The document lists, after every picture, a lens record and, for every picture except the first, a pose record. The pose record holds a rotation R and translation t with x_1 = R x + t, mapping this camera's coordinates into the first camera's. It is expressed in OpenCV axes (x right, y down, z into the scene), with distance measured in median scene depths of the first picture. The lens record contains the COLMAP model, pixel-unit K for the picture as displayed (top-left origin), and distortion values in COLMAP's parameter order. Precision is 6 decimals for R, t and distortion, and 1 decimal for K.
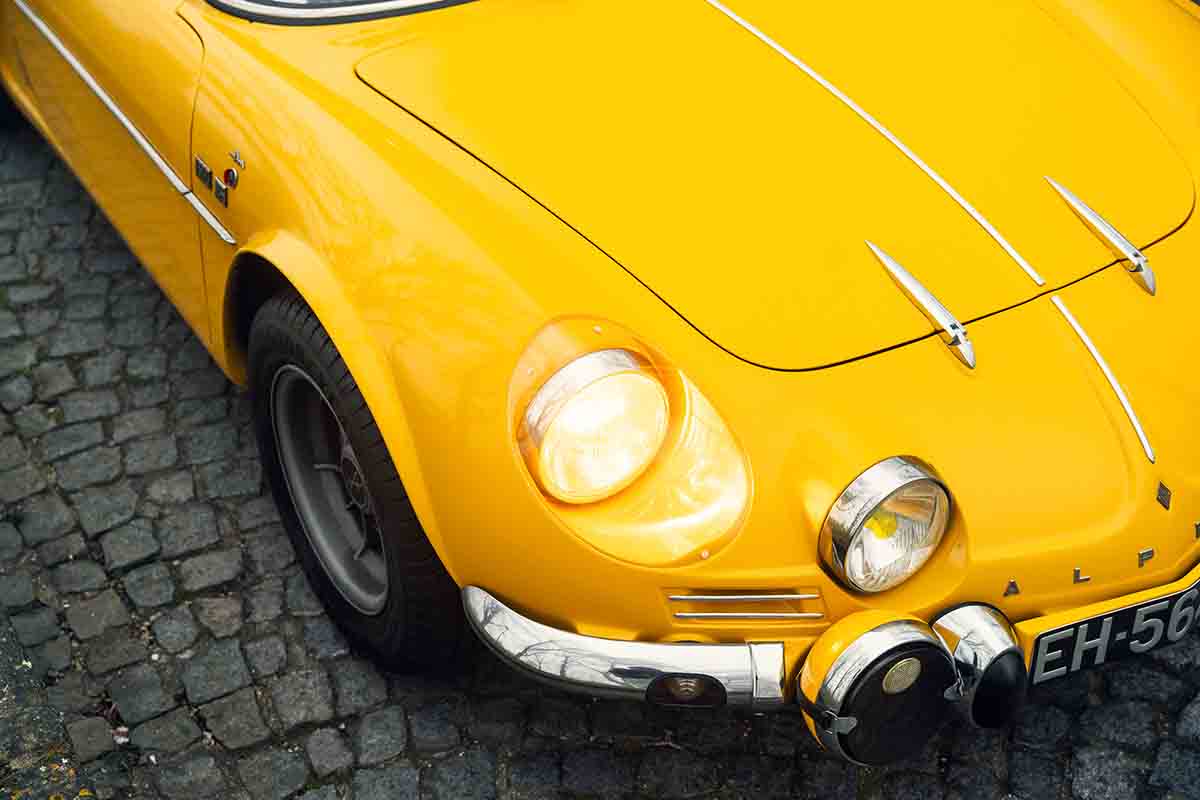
lens RADIAL K [[1759.1, 0, 600.5], [0, 1759.1, 398.8], [0, 0, 1]] dist [-0.102229, 0.000000]
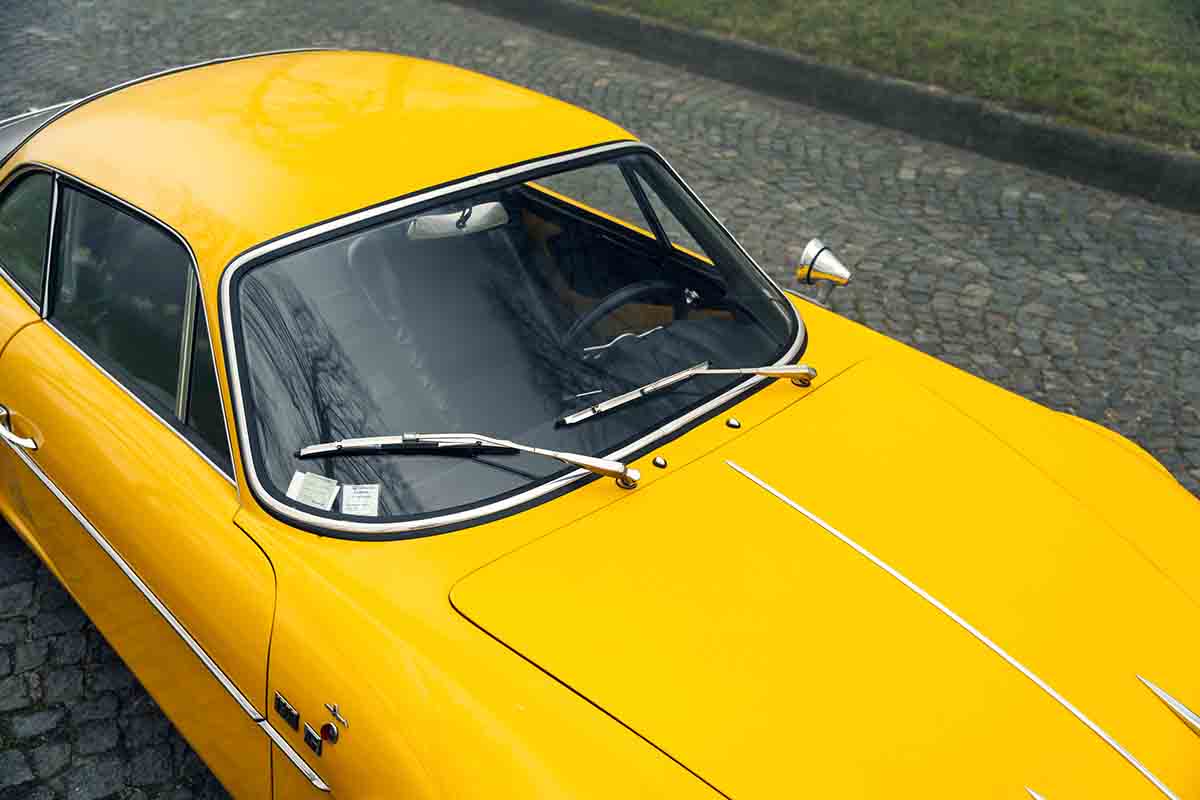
lens RADIAL K [[1204.0, 0, 598.6], [0, 1204.0, 402.1], [0, 0, 1]] dist [-0.027694, 0.000000]
pose [[0.979945, -0.043792, 0.194399, -0.134009], [0.061608, 0.994339, -0.086565, -0.170376], [-0.189508, 0.096805, 0.977095, 0.235292]]
